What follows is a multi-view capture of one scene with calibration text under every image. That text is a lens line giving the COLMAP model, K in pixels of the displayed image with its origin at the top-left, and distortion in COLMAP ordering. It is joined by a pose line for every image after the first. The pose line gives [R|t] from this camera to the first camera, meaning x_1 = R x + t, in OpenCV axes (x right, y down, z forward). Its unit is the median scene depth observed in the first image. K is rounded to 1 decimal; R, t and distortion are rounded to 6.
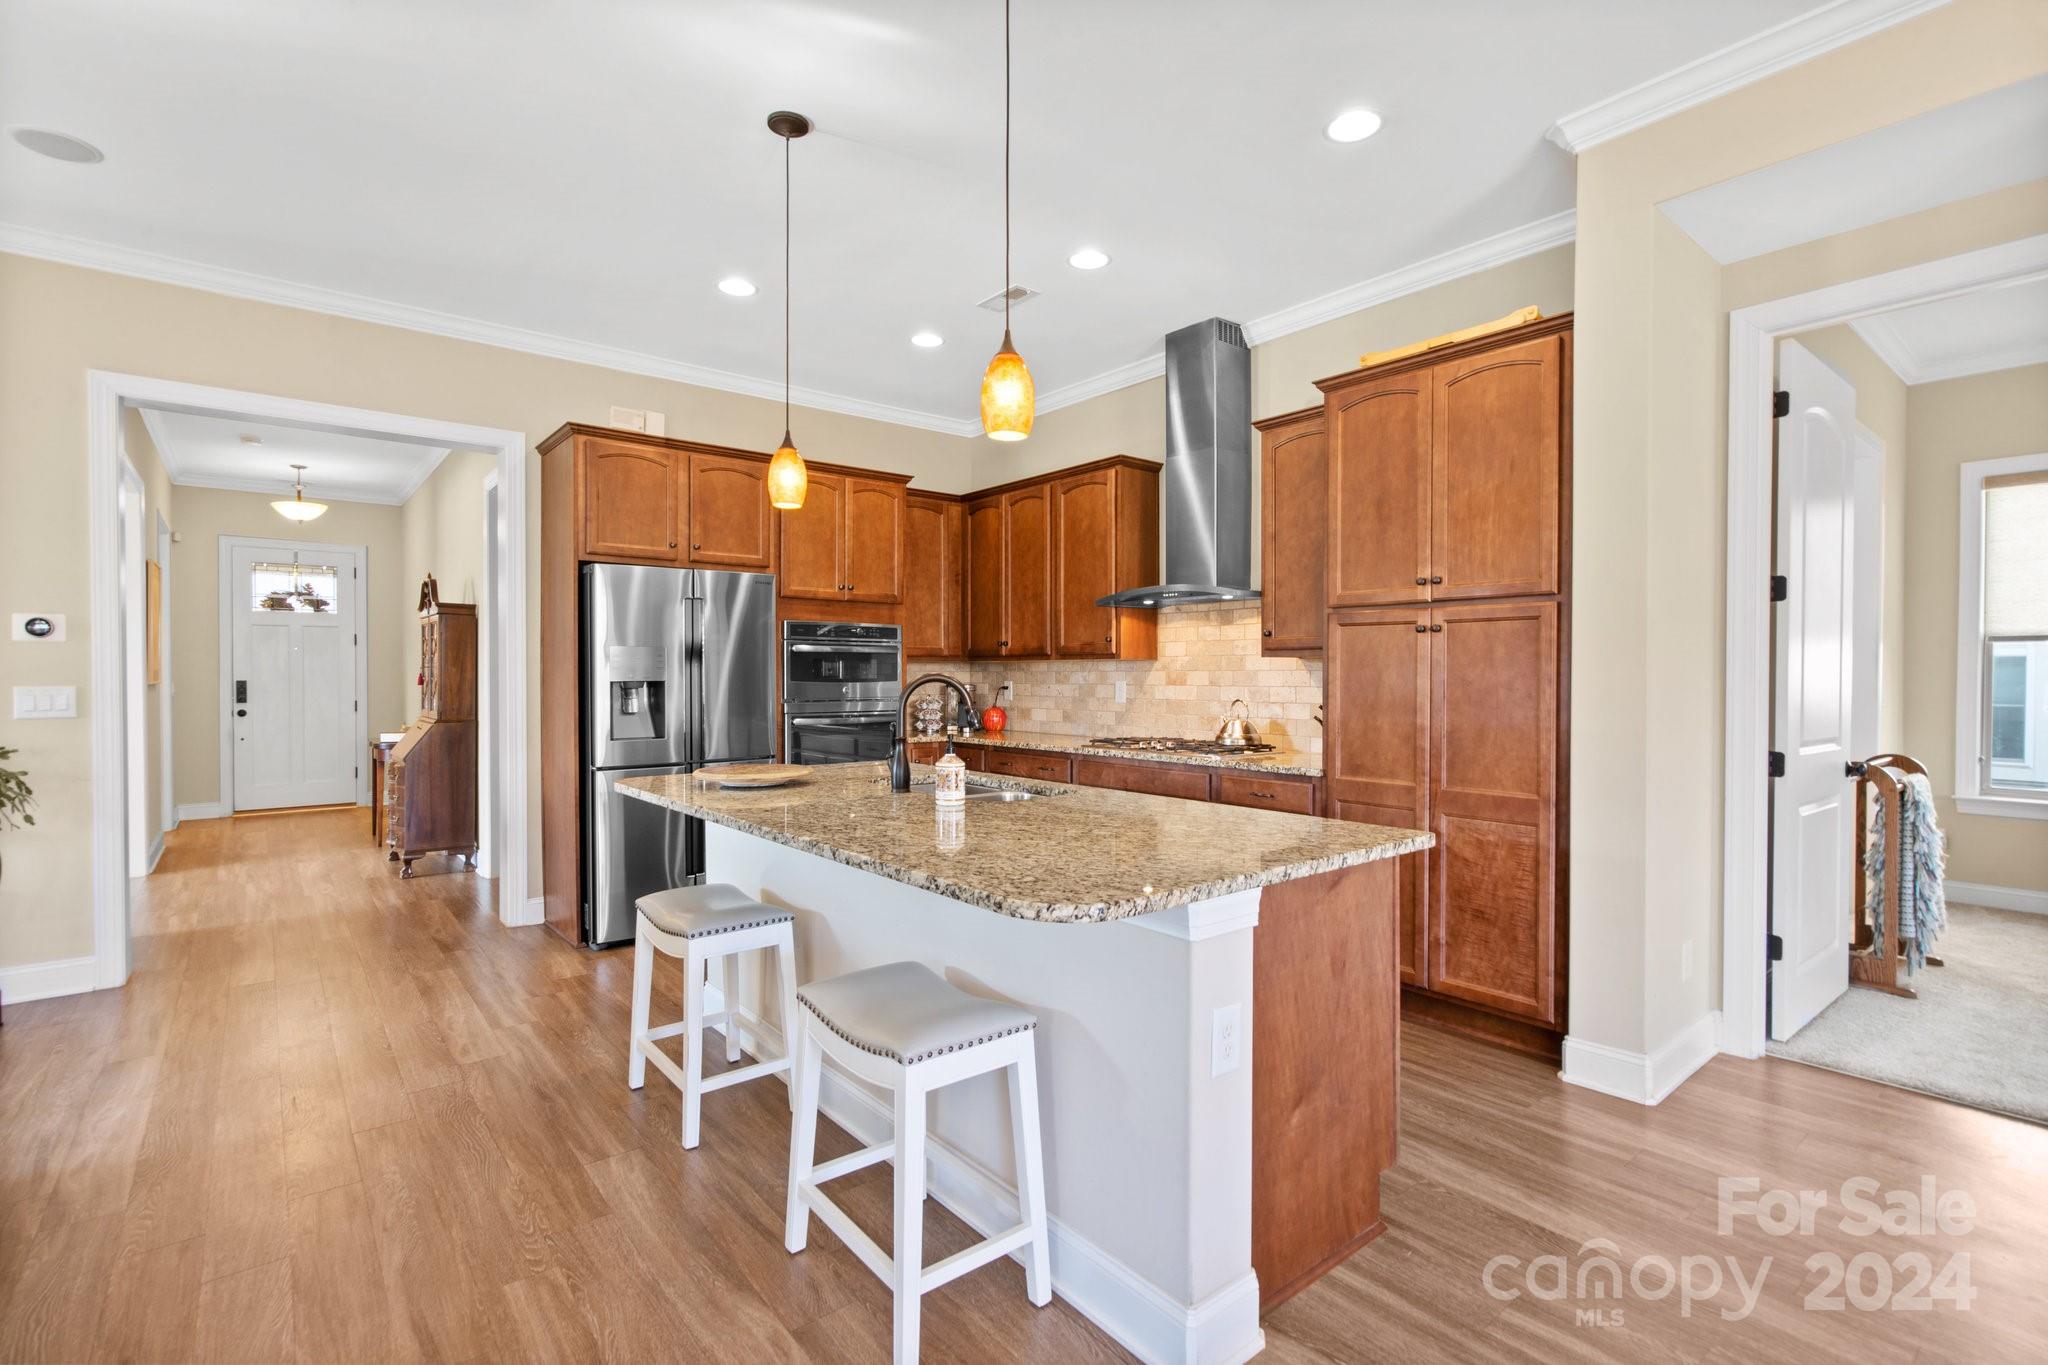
lens RADIAL K [[945.2, 0, 1018.9], [0, 945.2, 676.9], [0, 0, 1]] dist [-0.005848, 0.003614]
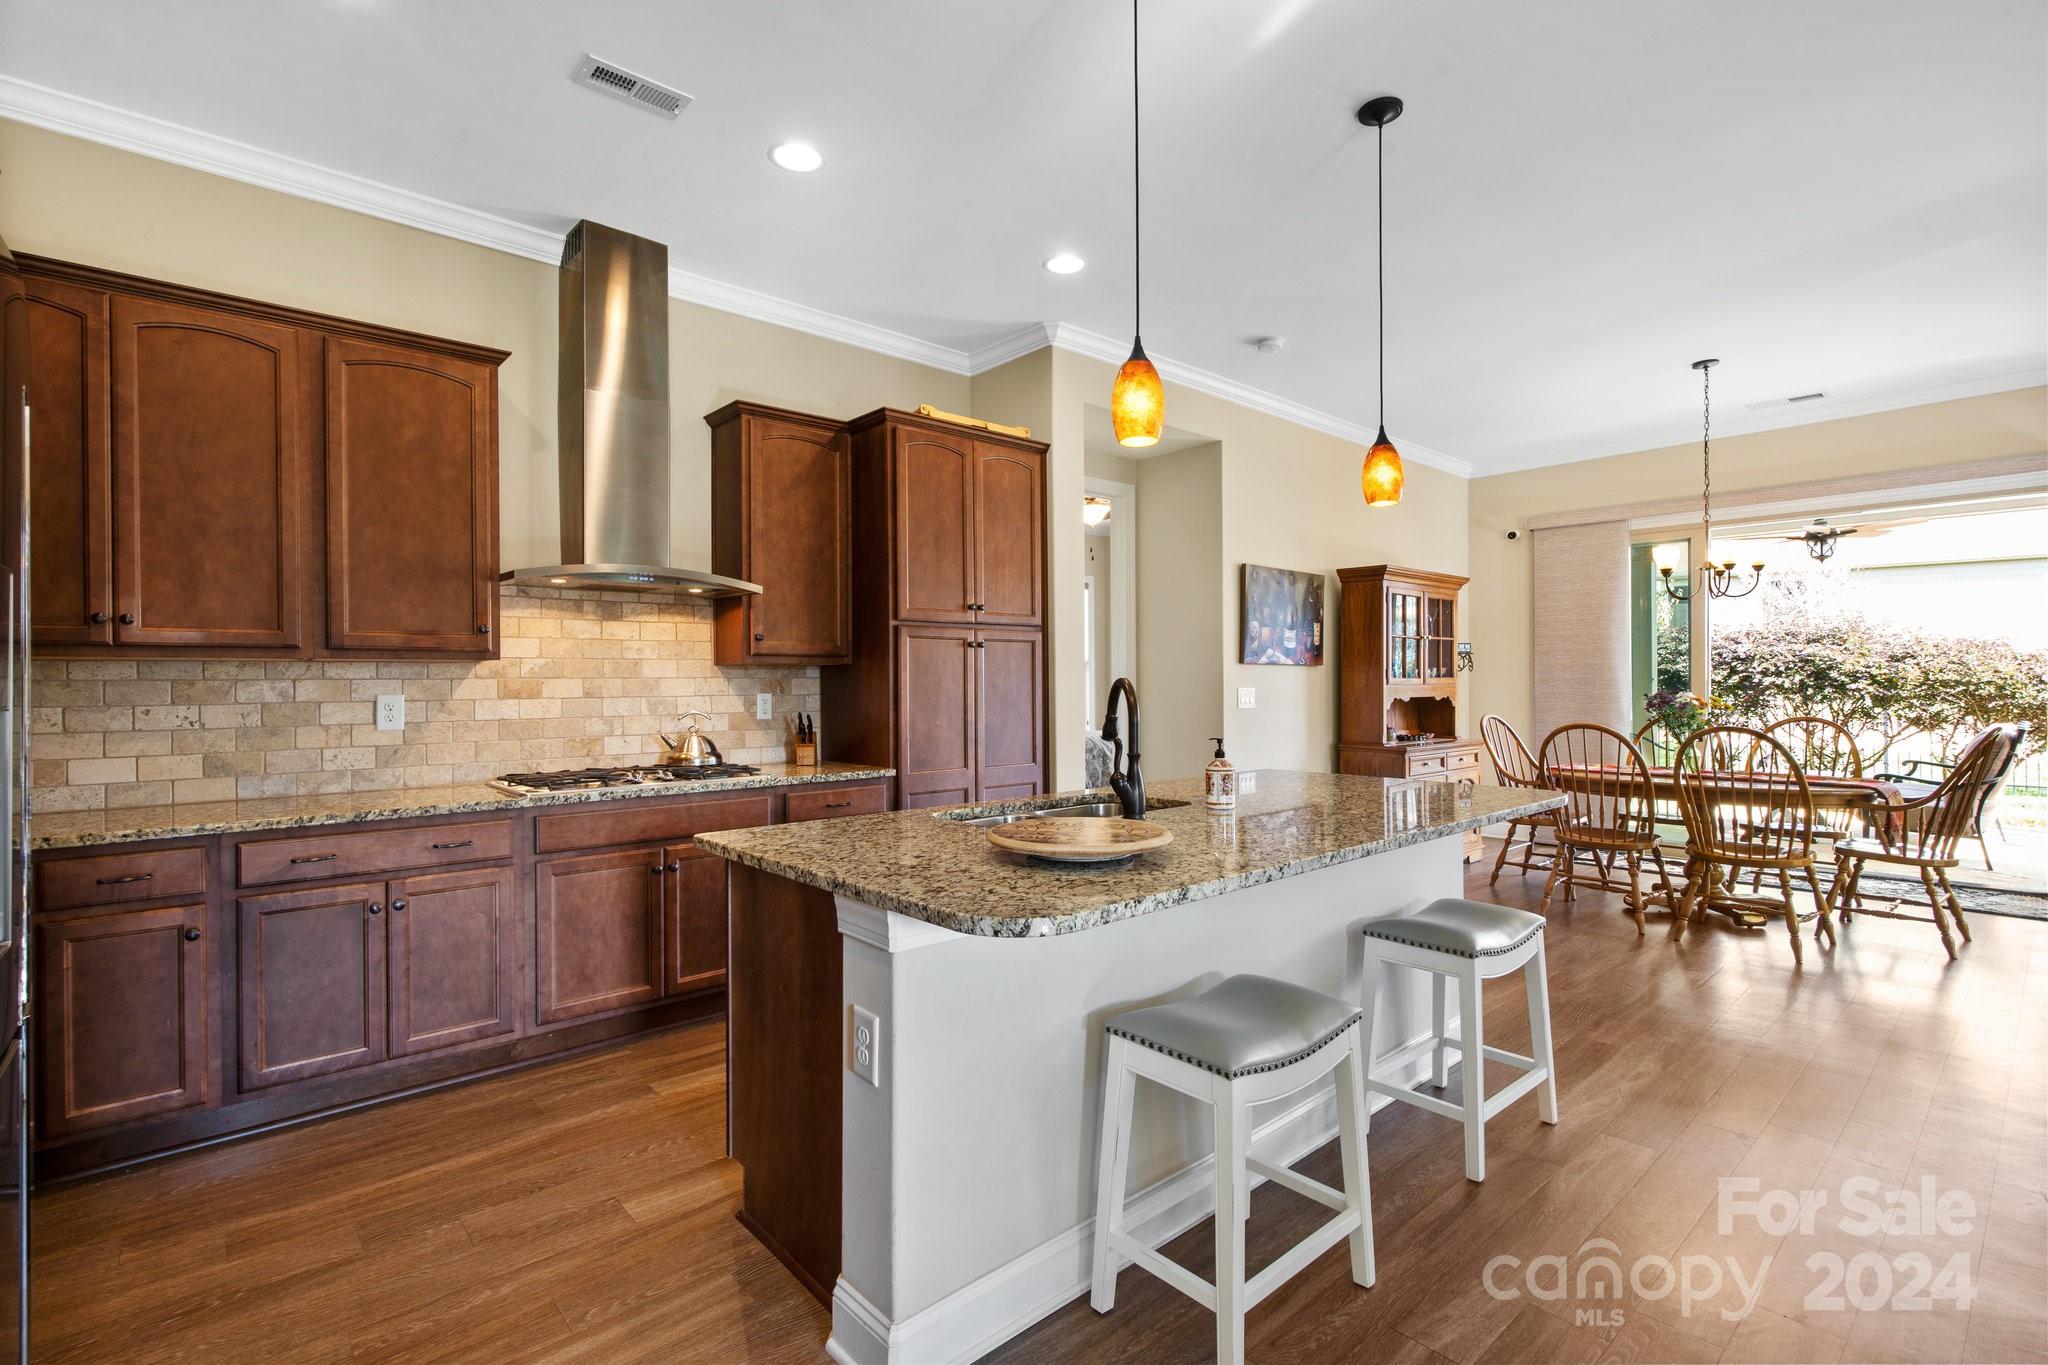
lens RADIAL K [[945.2, 0, 1023.3], [0, 945.2, 677.9], [0, 0, 1]] dist [-0.005848, 0.003614]
pose [[-0.048021, 0.003660, 0.998840, -0.613985], [0.008906, 0.999955, -0.003236, -0.001199], [-0.998807, 0.008741, -0.048051, 0.723767]]
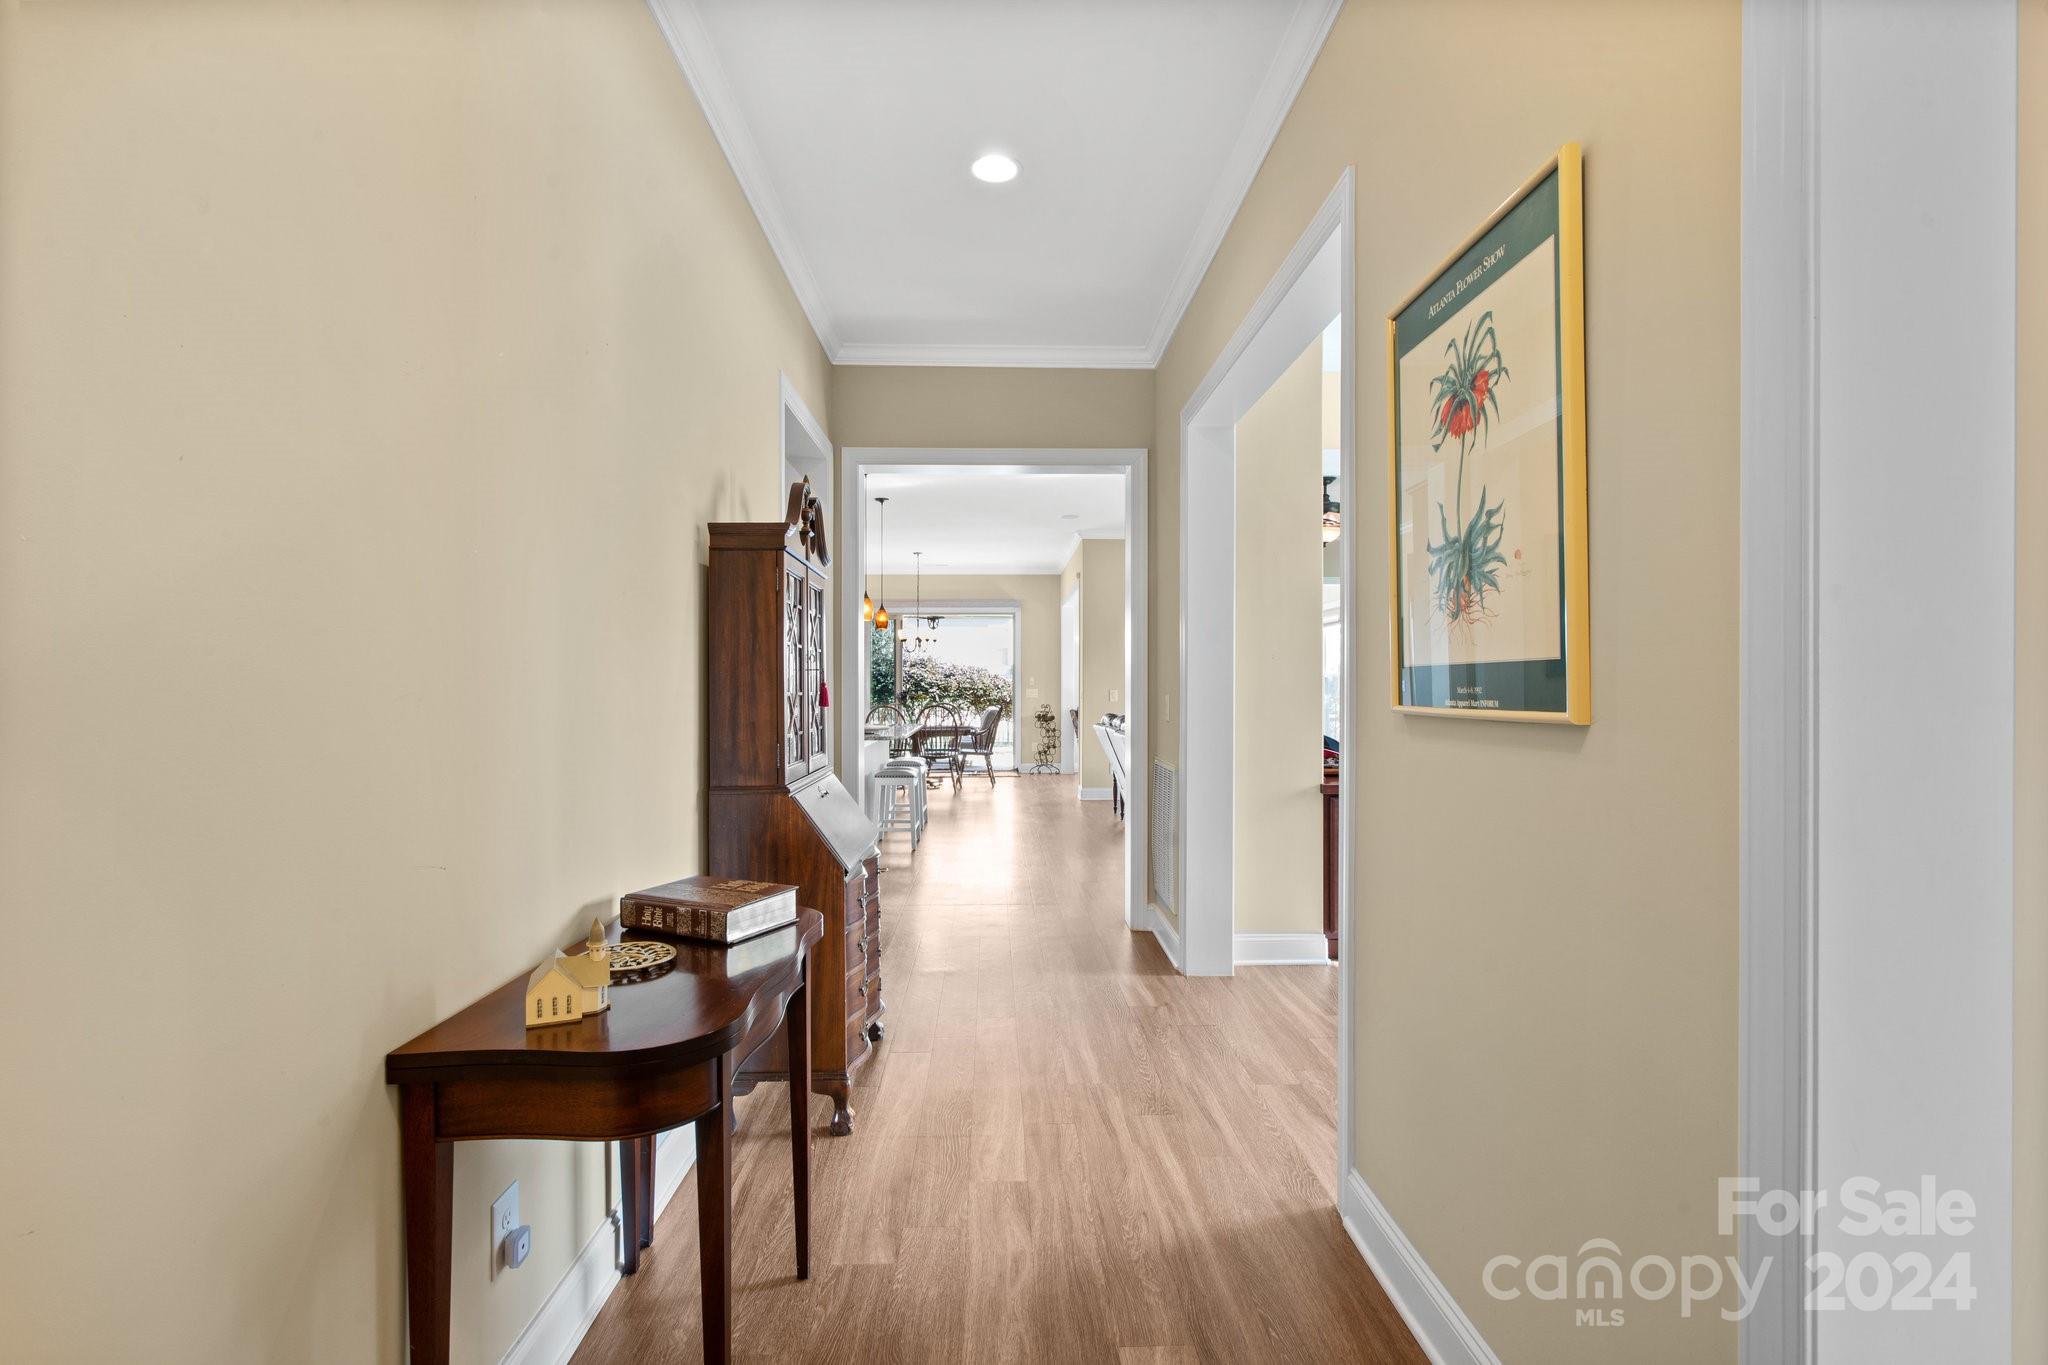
lens RADIAL K [[945.2, 0, 1034.0], [0, 945.2, 682.7], [0, 0, 1]] dist [-0.005848, 0.003614]
pose [[-0.803914, 0.003670, 0.594734, -1.360863], [0.005202, 0.999986, 0.000861, -0.008065], [-0.594723, 0.003786, -0.803922, 1.781605]]
